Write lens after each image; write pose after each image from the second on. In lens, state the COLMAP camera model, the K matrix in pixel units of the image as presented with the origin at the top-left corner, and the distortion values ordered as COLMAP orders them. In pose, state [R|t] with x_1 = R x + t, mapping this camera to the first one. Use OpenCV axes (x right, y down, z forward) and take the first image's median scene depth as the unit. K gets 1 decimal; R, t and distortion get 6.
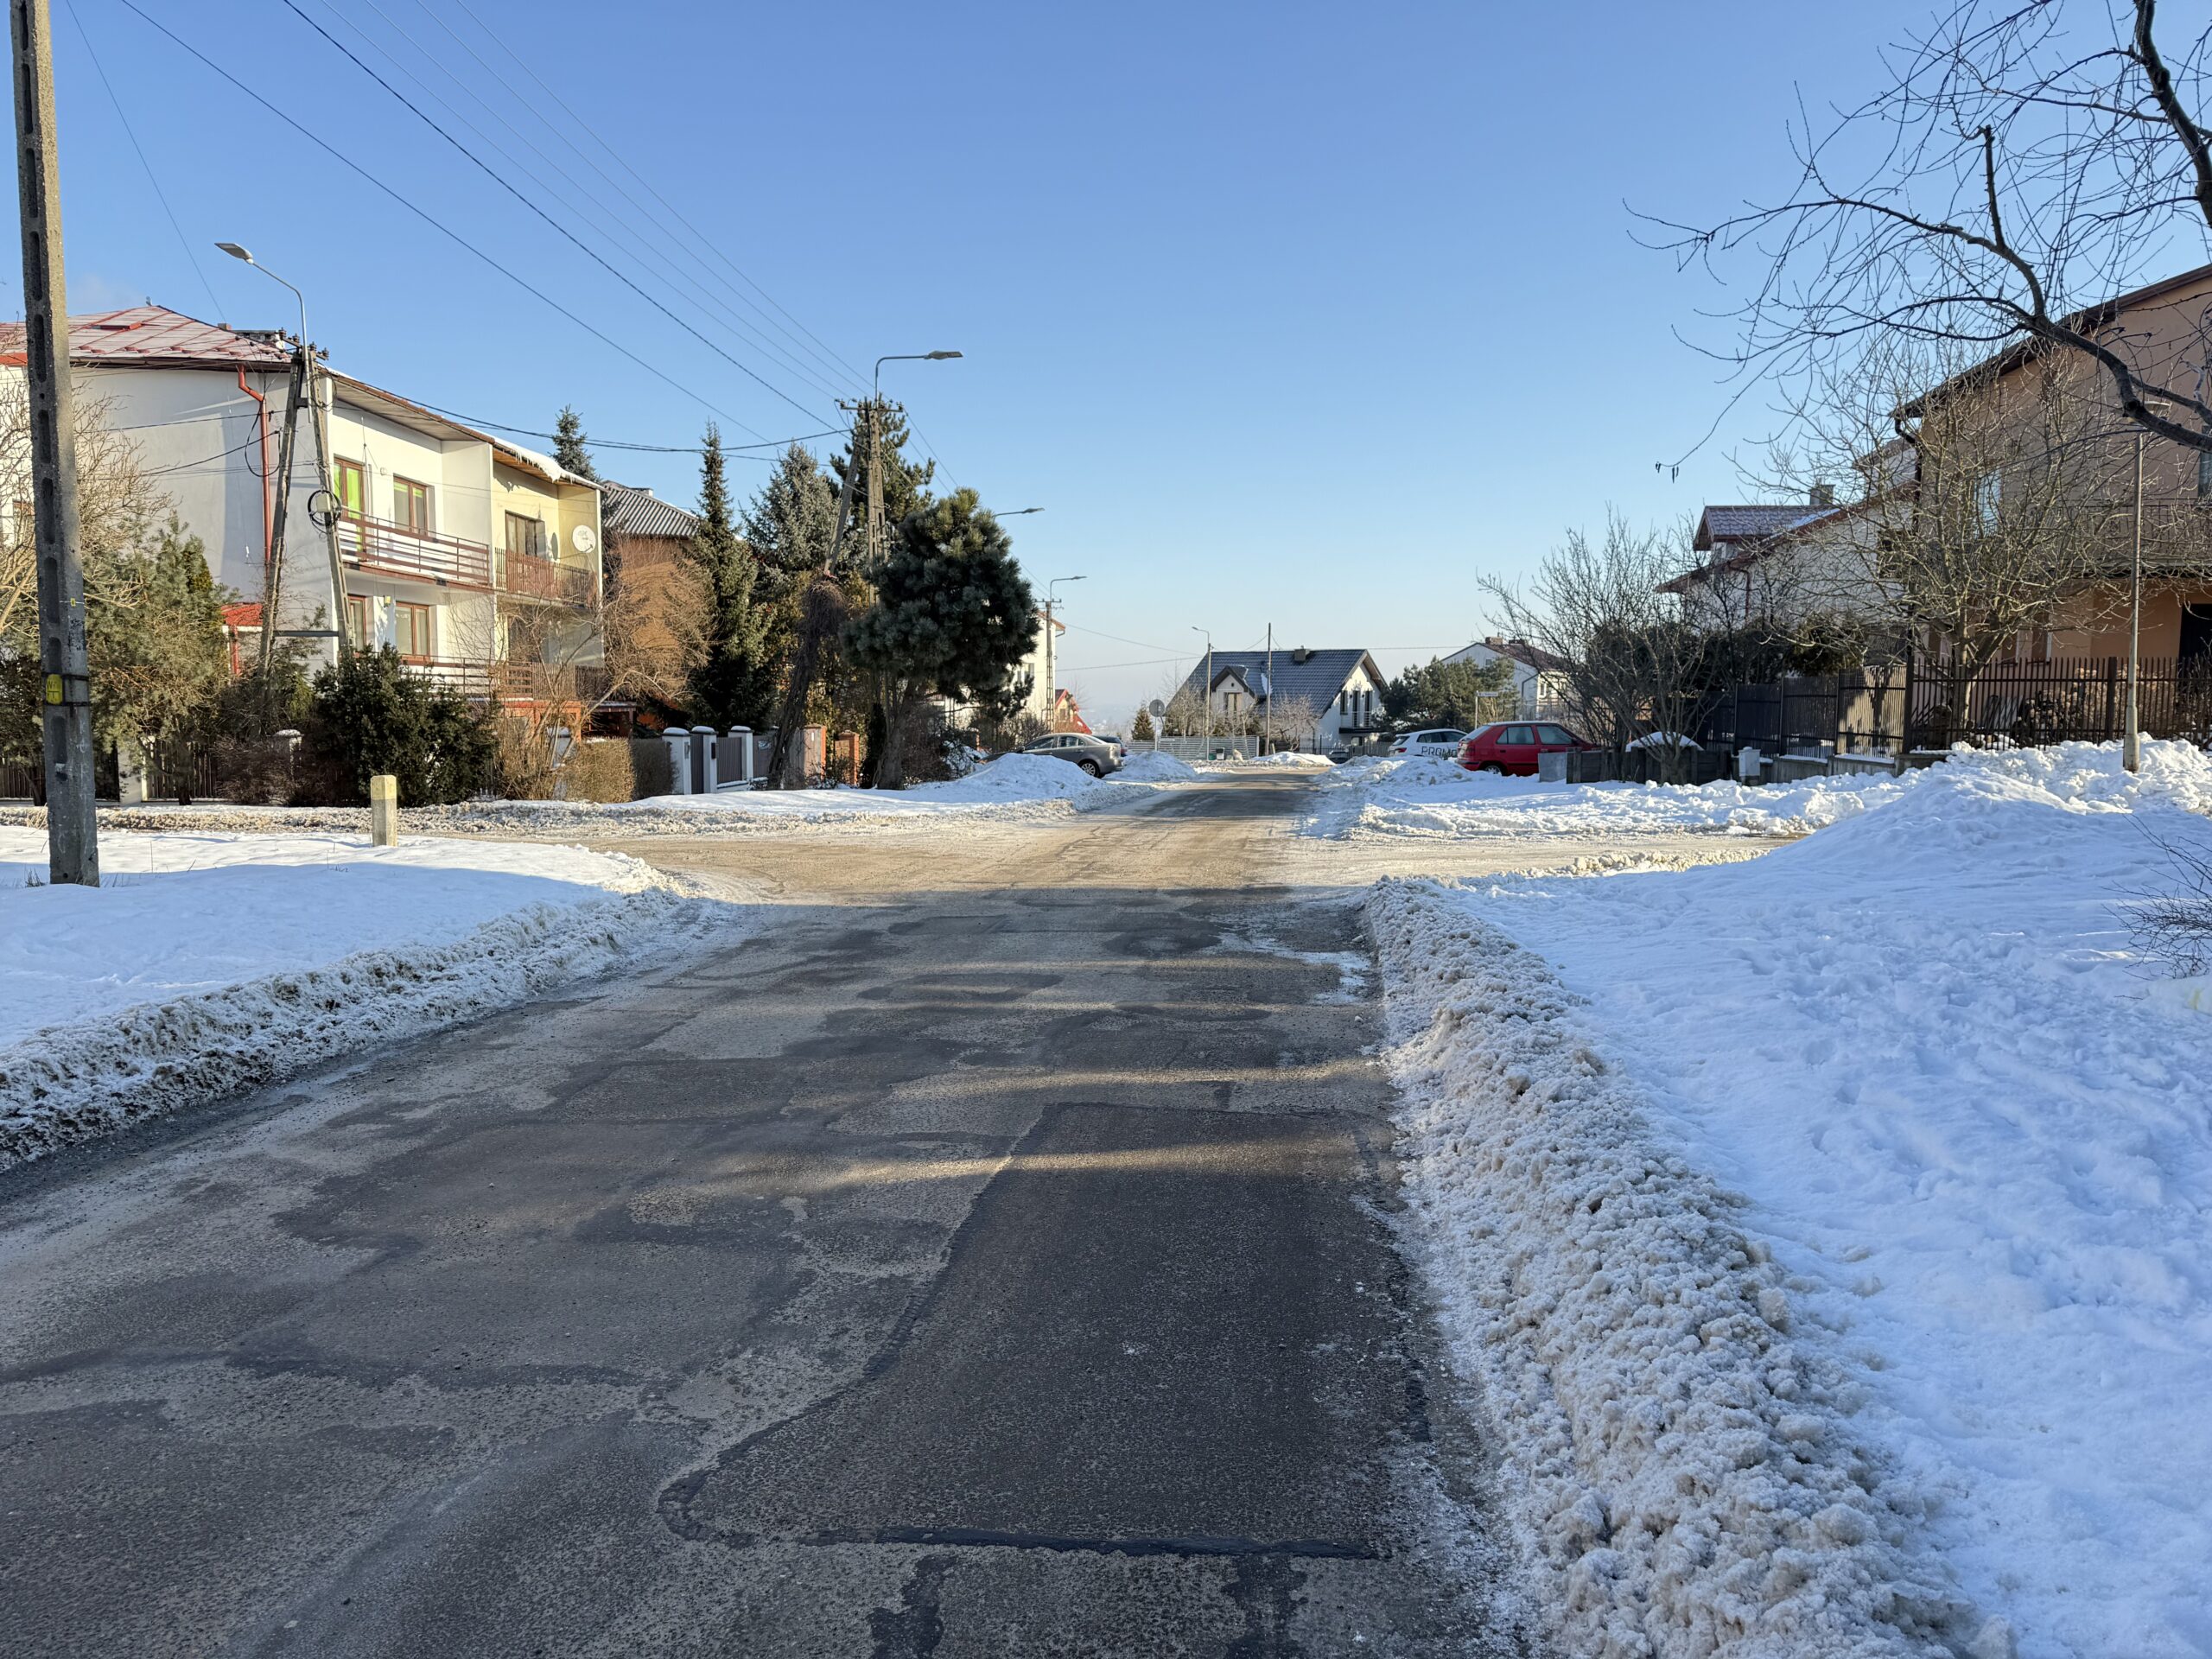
lens RADIAL K [[1530.0, 0, 1106.0], [0, 1530.0, 829.5], [0, 0, 1]] dist [0.071803, -0.000207]
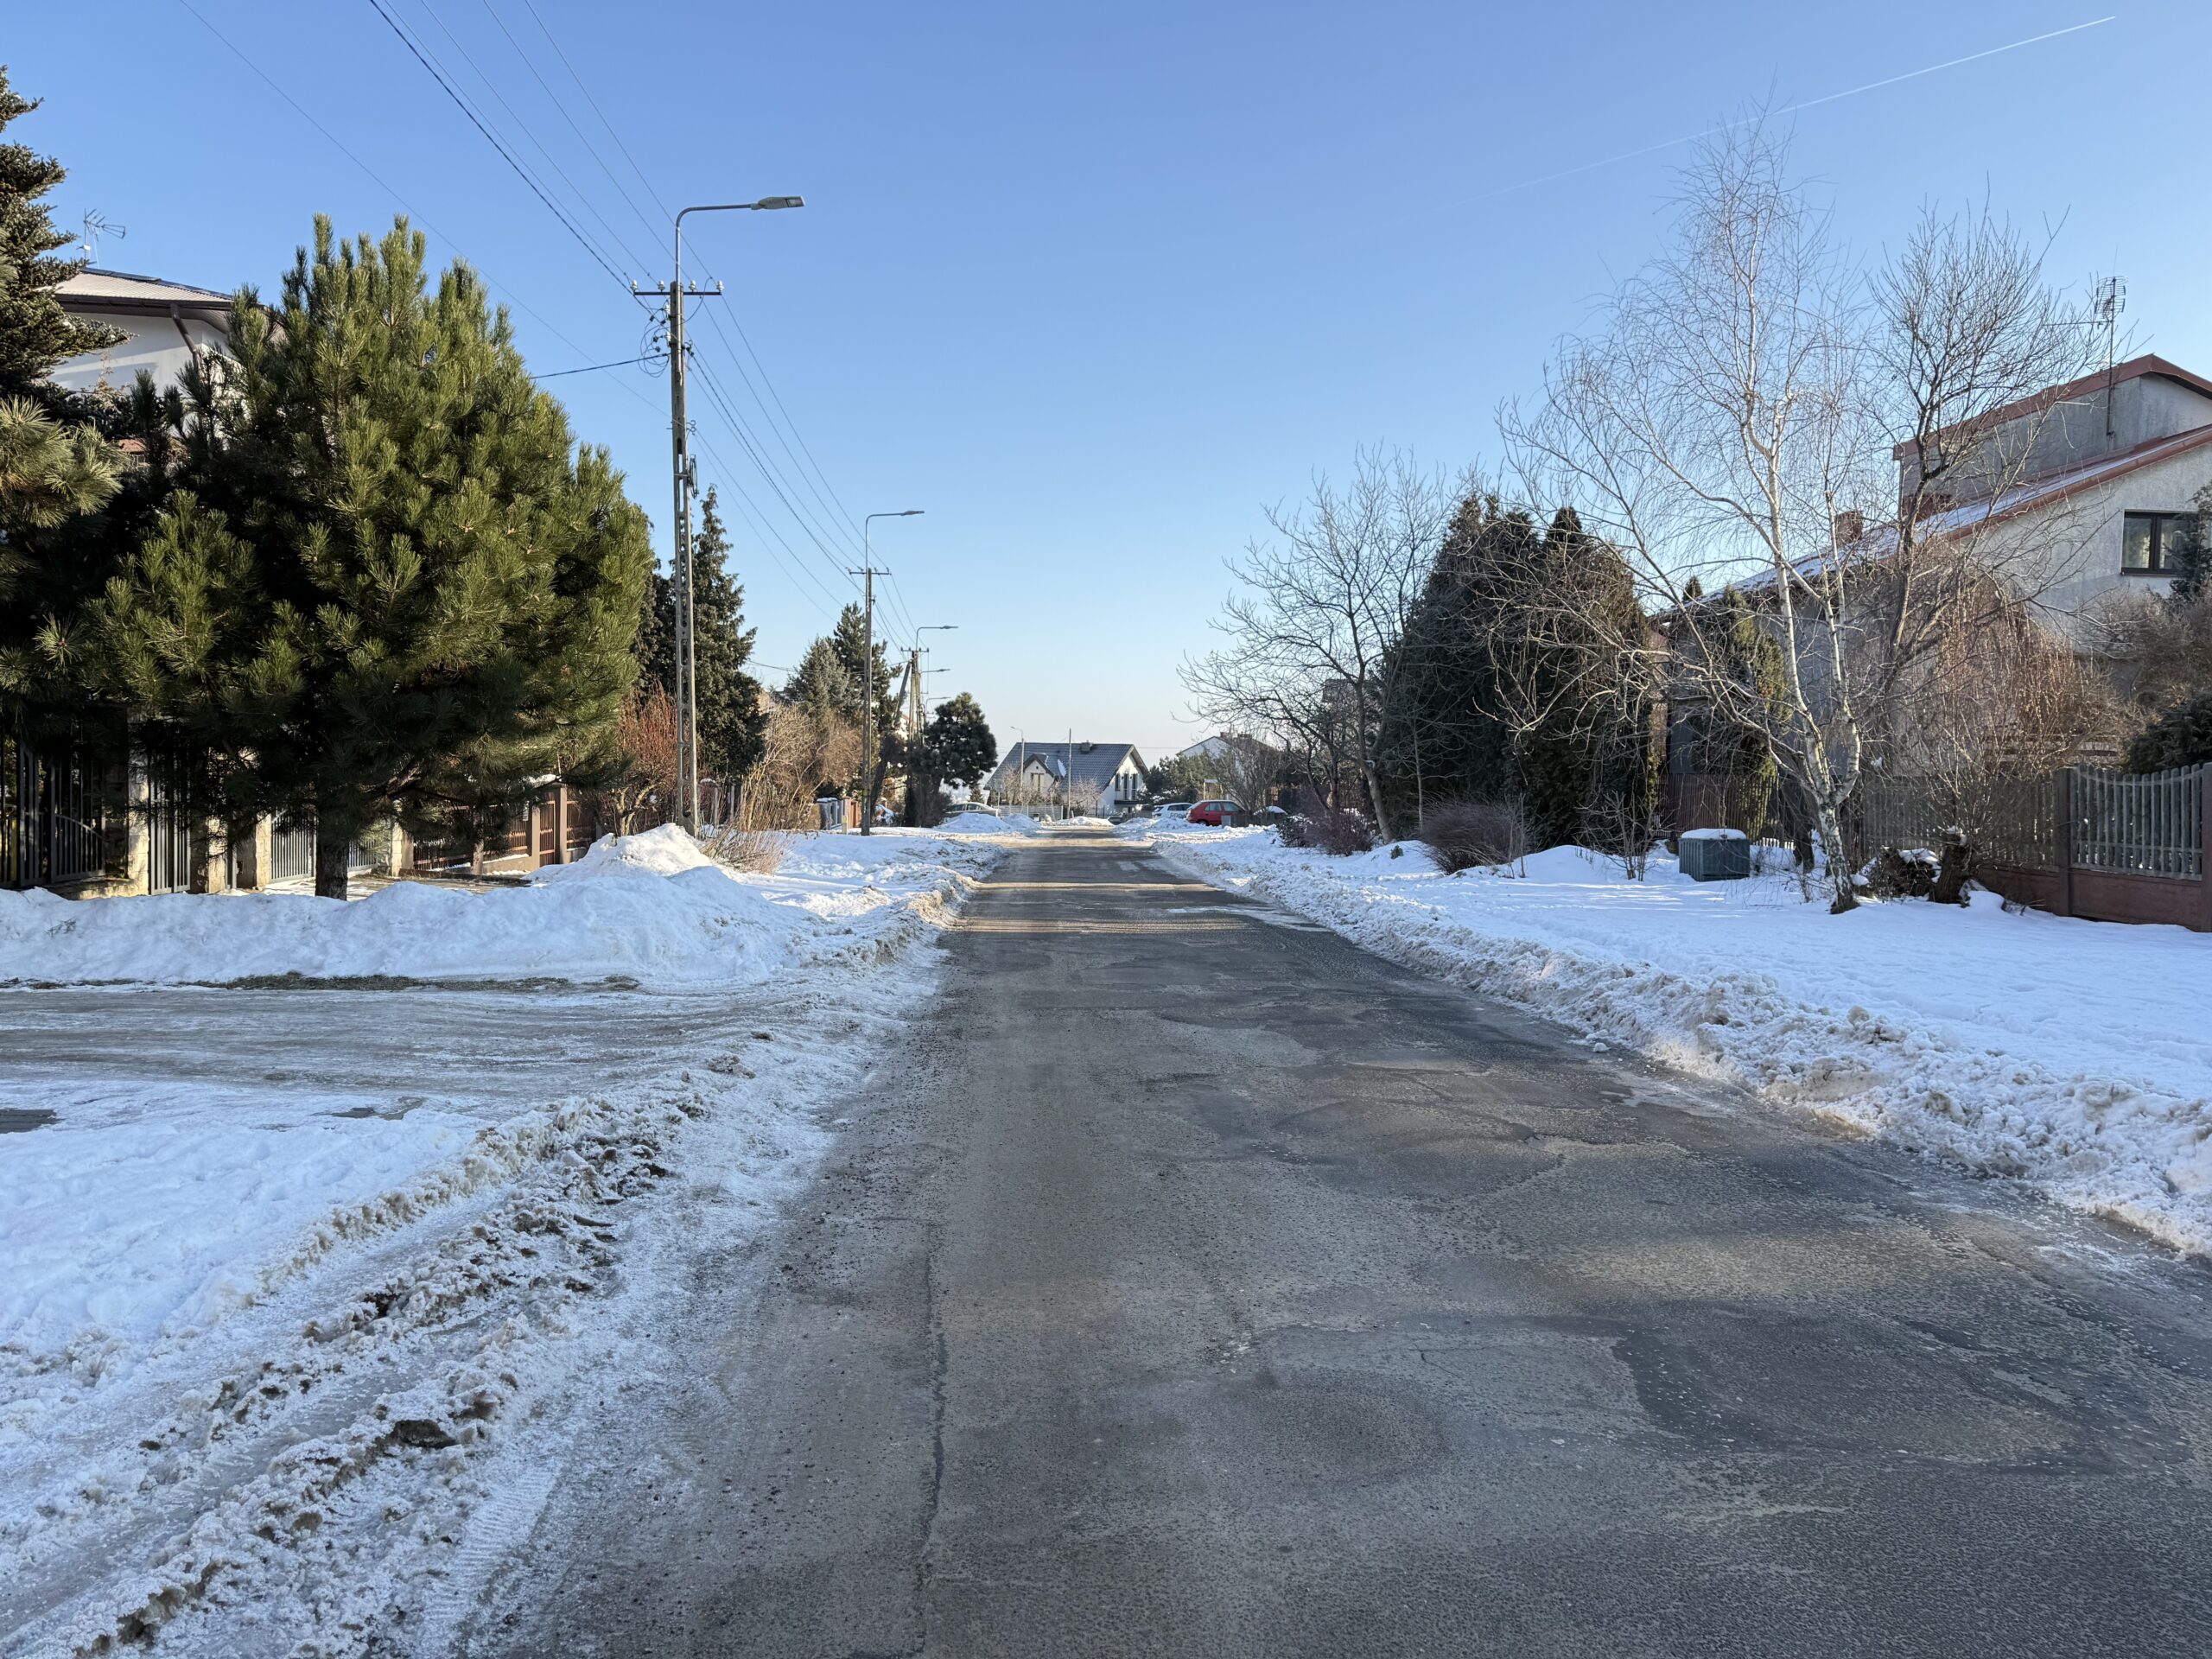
lens RADIAL K [[1530.0, 0, 1106.0], [0, 1530.0, 829.5], [0, 0, 1]] dist [0.071803, -0.000207]
pose [[0.987601, 0.009545, 0.156697, -0.078759], [-0.002560, 0.998996, -0.044718, 0.024408], [-0.156967, 0.043763, 0.986634, -0.399712]]
